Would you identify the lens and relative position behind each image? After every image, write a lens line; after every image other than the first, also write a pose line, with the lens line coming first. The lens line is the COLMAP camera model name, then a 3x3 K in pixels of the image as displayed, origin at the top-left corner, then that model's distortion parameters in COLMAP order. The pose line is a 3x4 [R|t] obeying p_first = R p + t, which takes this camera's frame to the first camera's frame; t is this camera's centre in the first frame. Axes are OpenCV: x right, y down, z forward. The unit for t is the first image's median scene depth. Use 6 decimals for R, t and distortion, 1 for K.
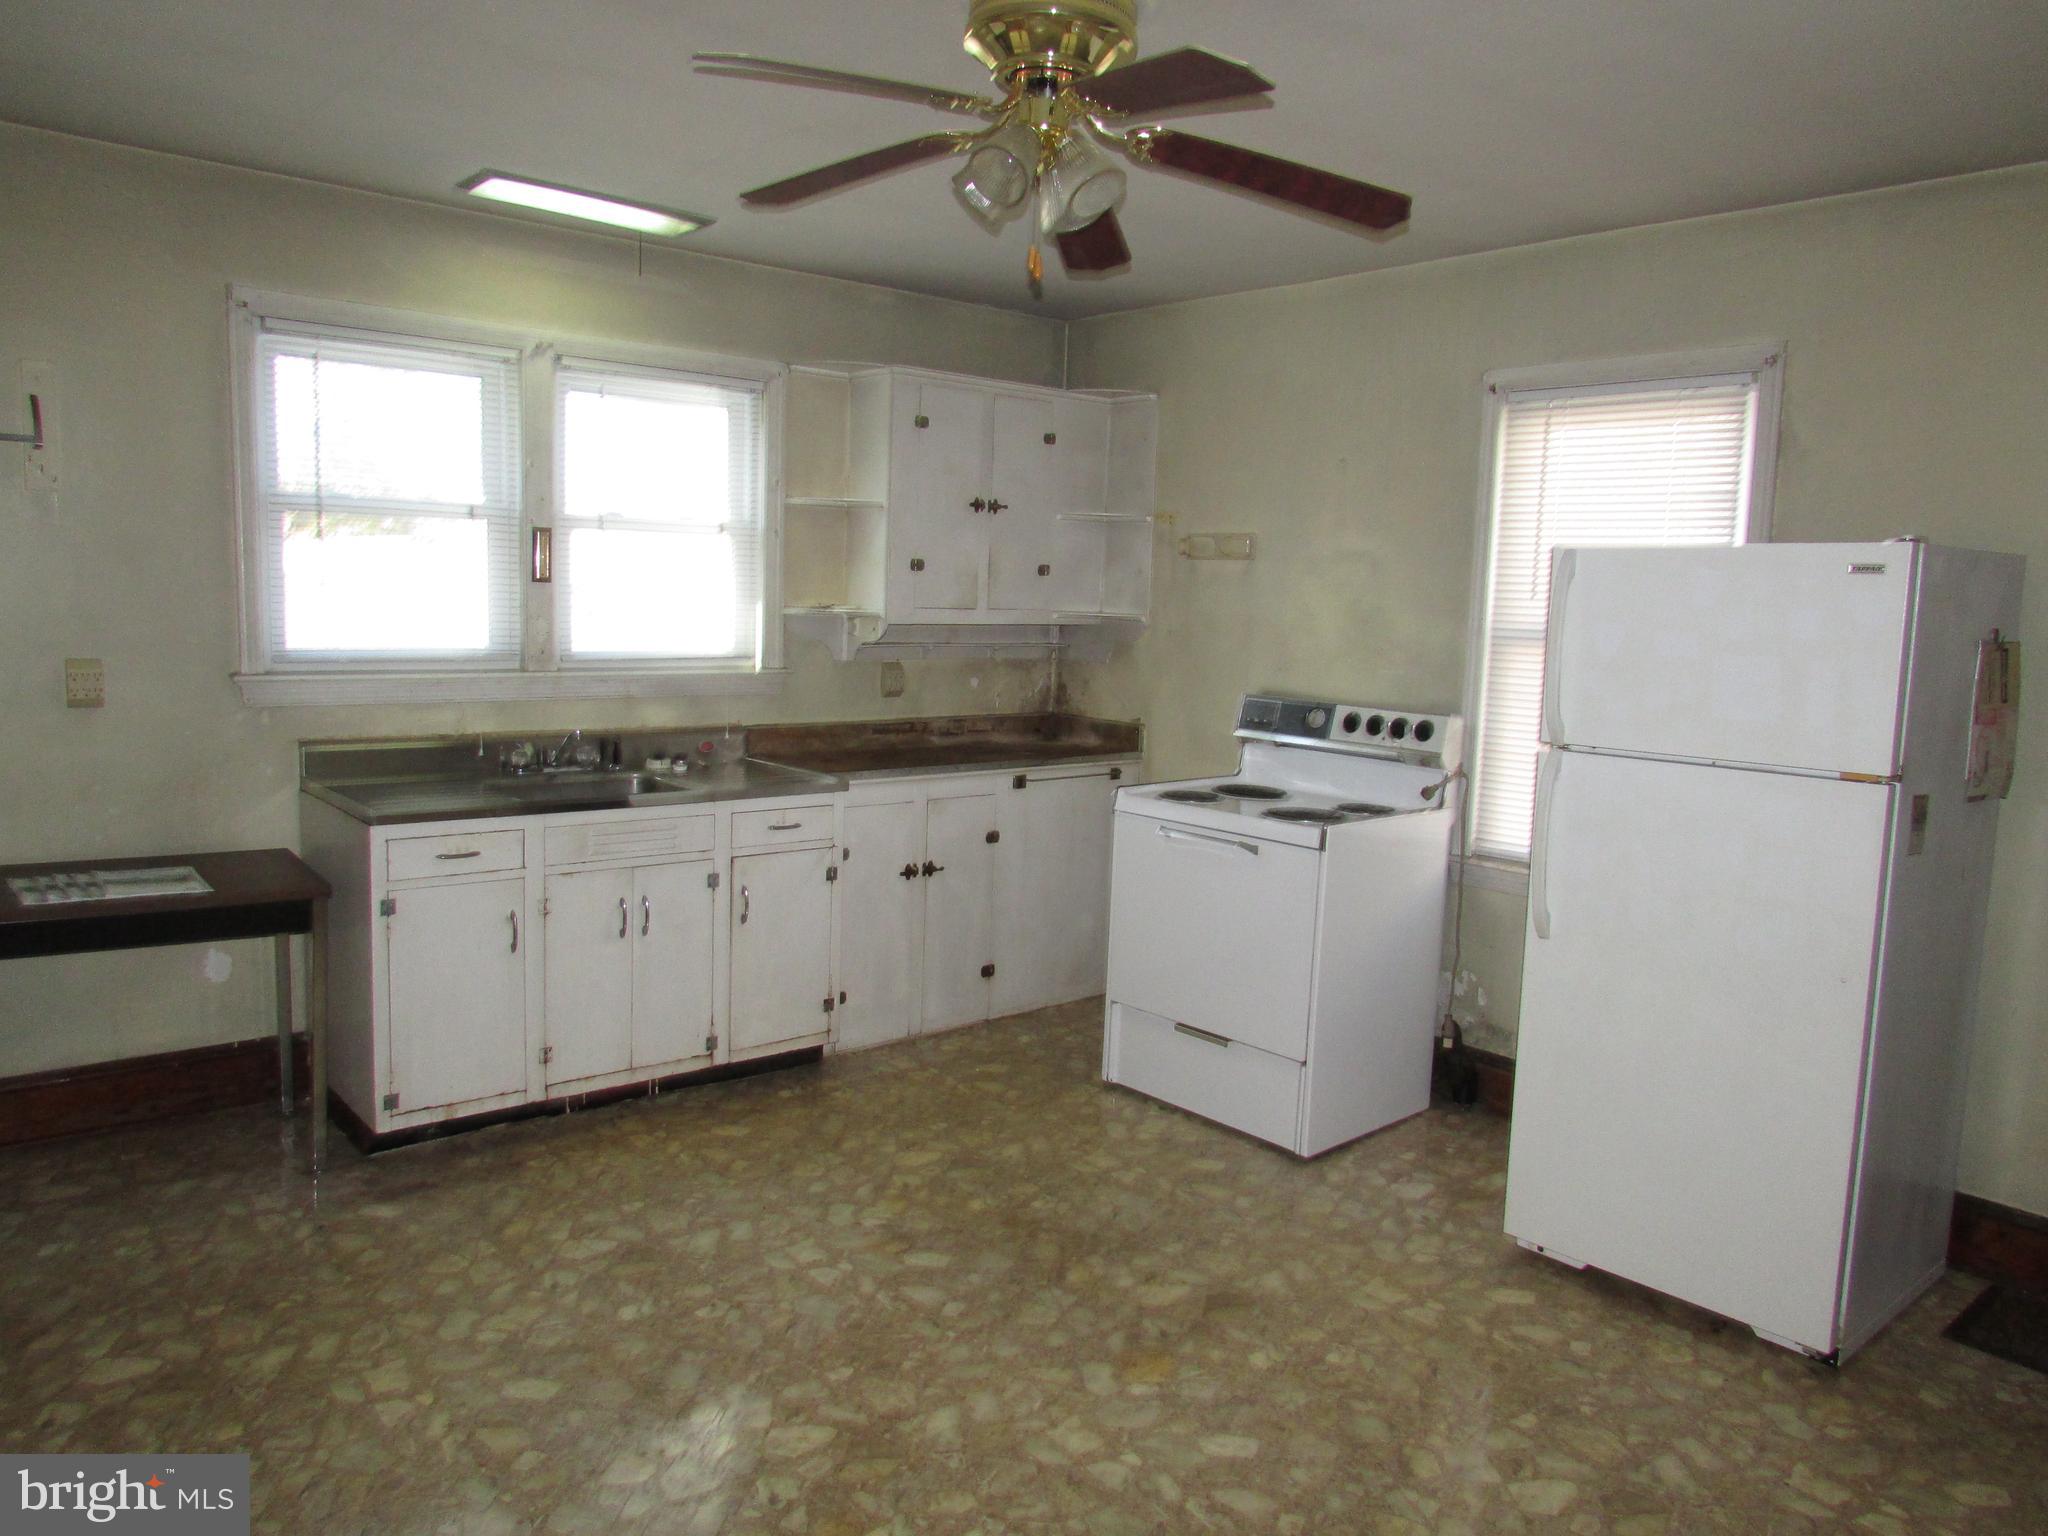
lens RADIAL K [[1453.6, 0, 1024.3], [0, 1453.6, 779.4], [0, 0, 1]] dist [-0.031586, 0.006548]
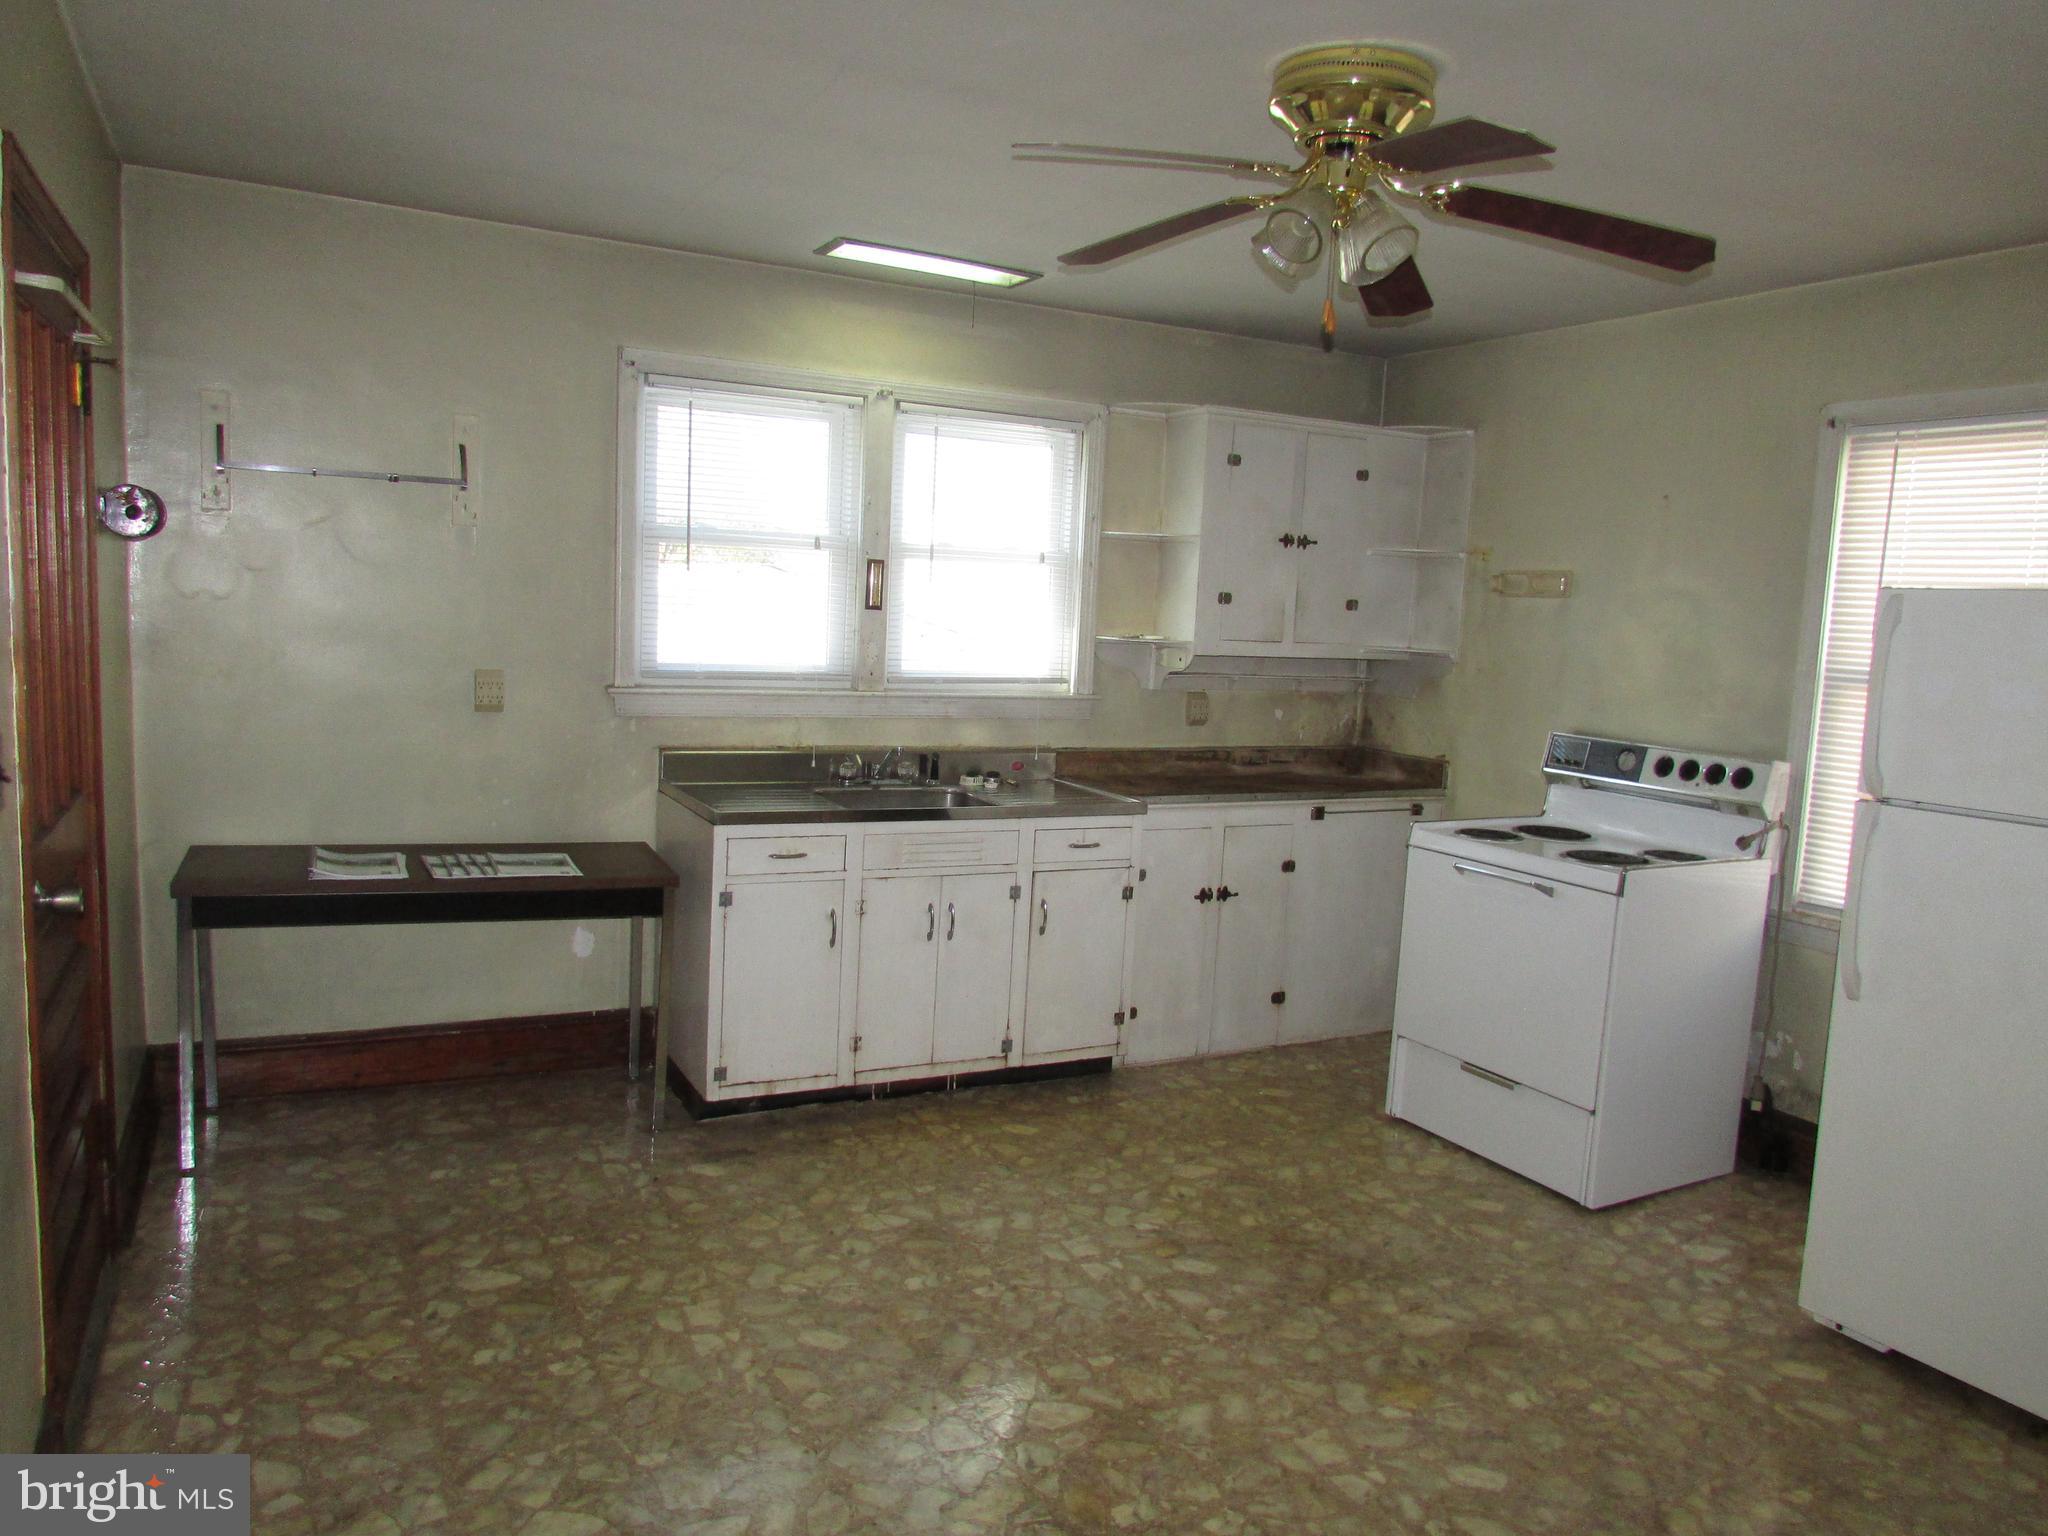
lens RADIAL K [[1453.6, 0, 1024.3], [0, 1453.6, 779.4], [0, 0, 1]] dist [-0.031586, 0.006548]
pose [[0.975007, 0.039768, -0.218586, 0.024780], [-0.043906, 0.998936, -0.014102, 0.002174], [0.217792, 0.023346, 0.975716, -0.044883]]
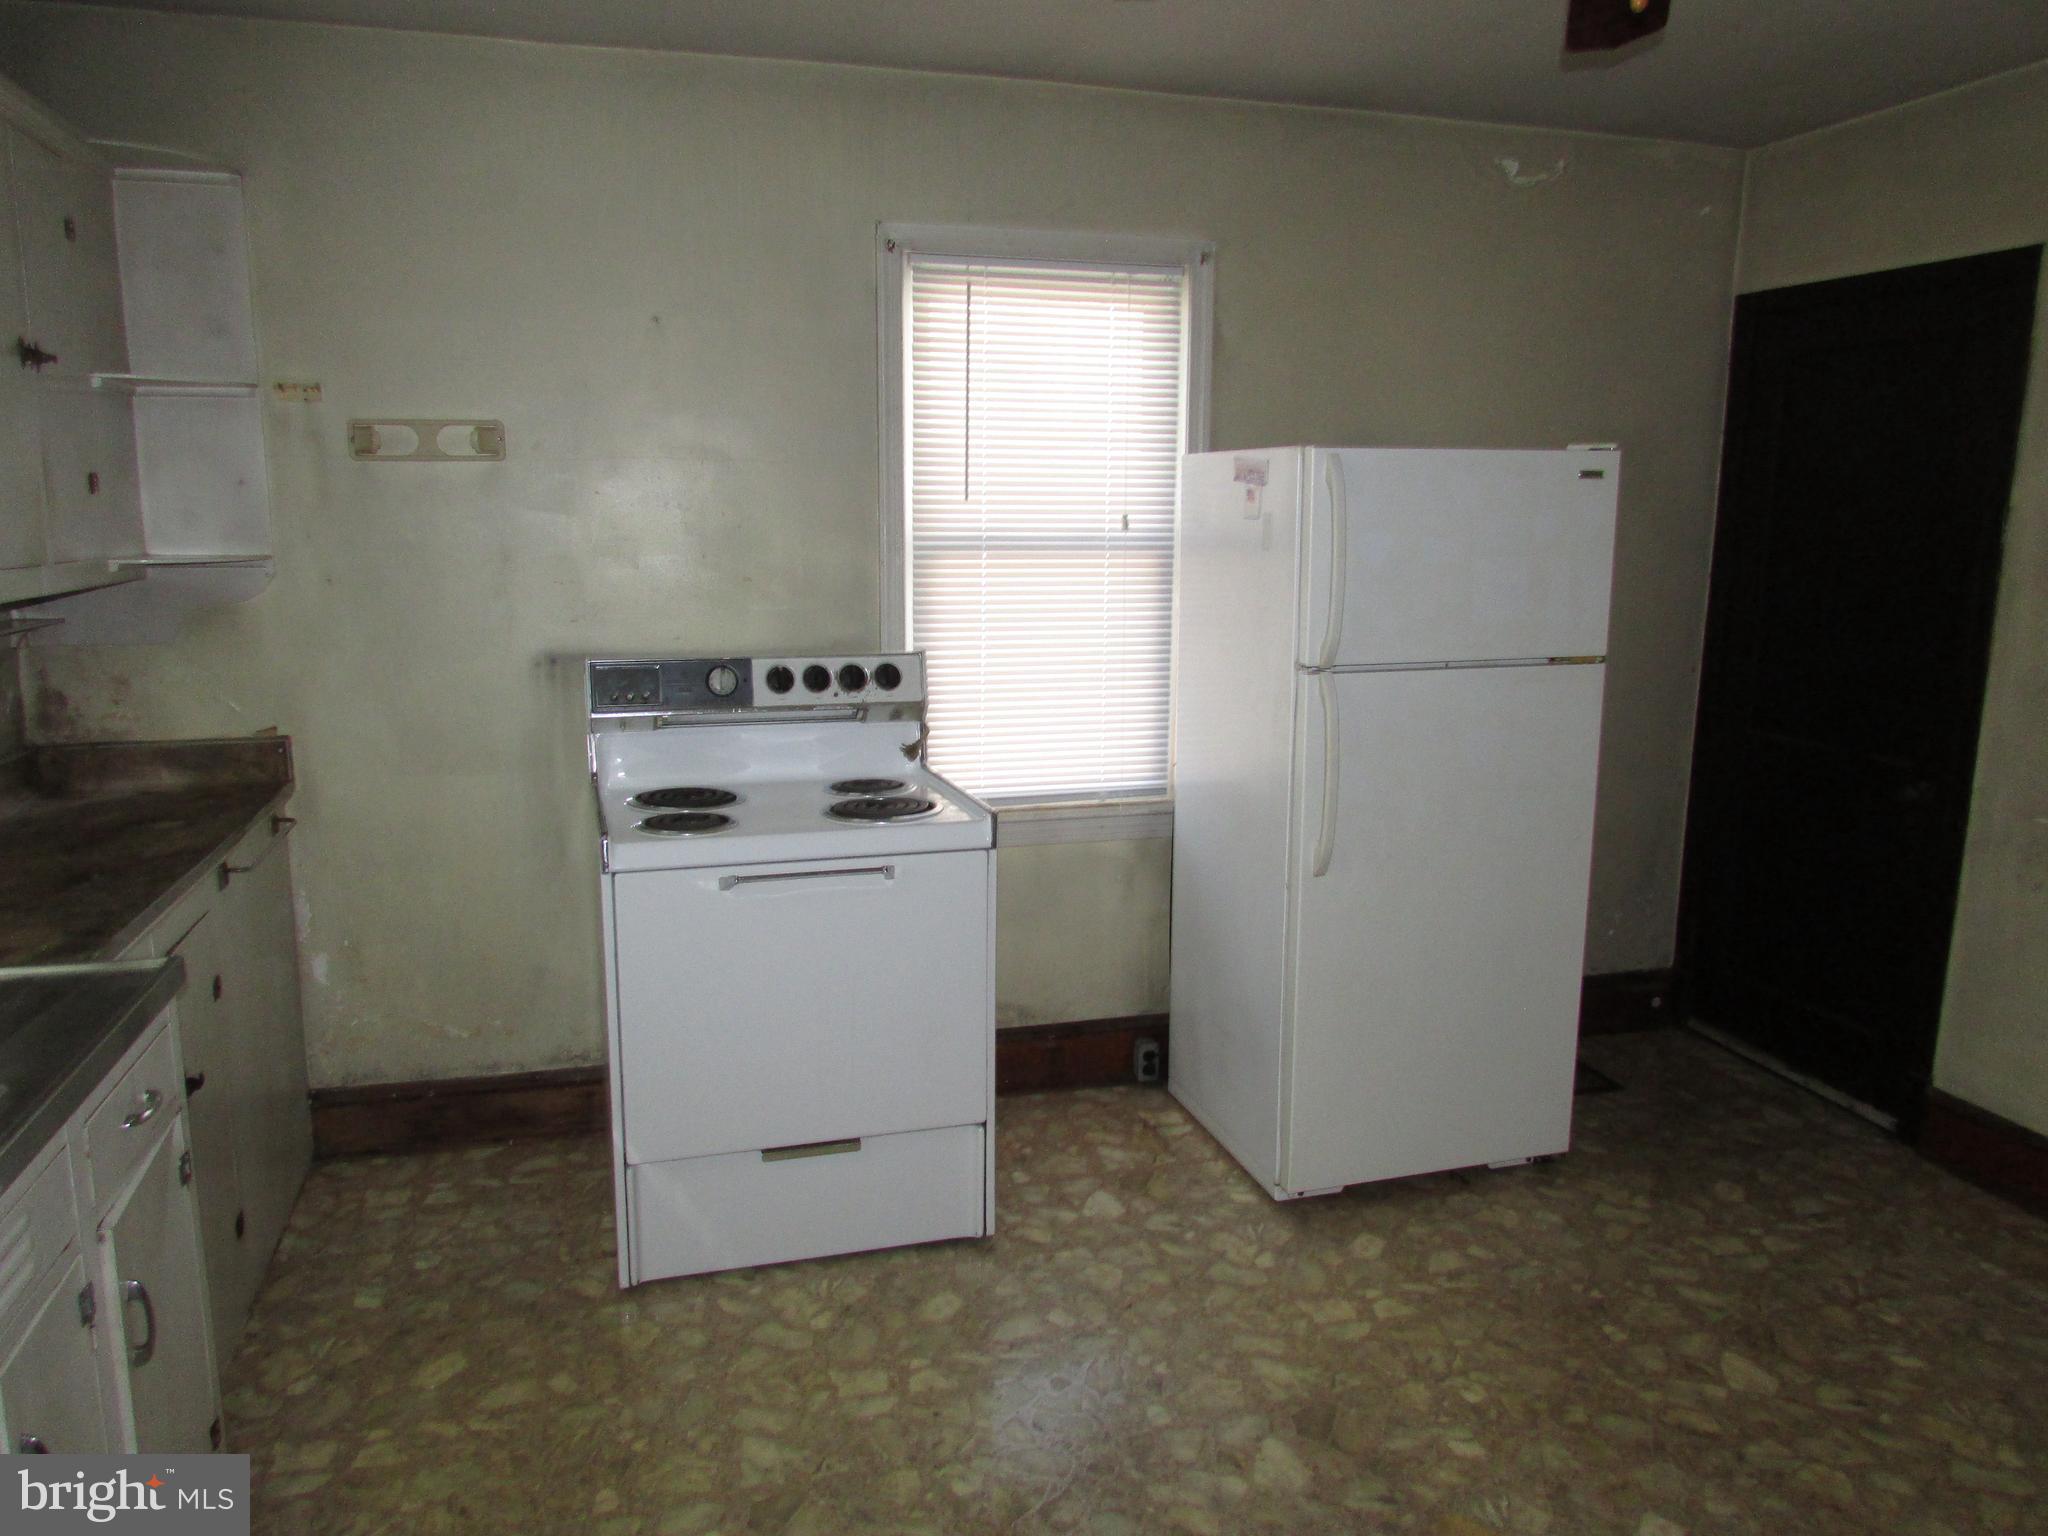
lens RADIAL K [[1475.4, 0, 1028.5], [0, 1475.4, 765.9], [0, 0, 1]] dist [-0.032366, 0.014304]
pose [[0.420454, -0.193025, 0.886543, -0.501159], [0.129729, 0.979858, 0.151817, -0.116704], [-0.897991, 0.051179, 0.437027, 0.685985]]
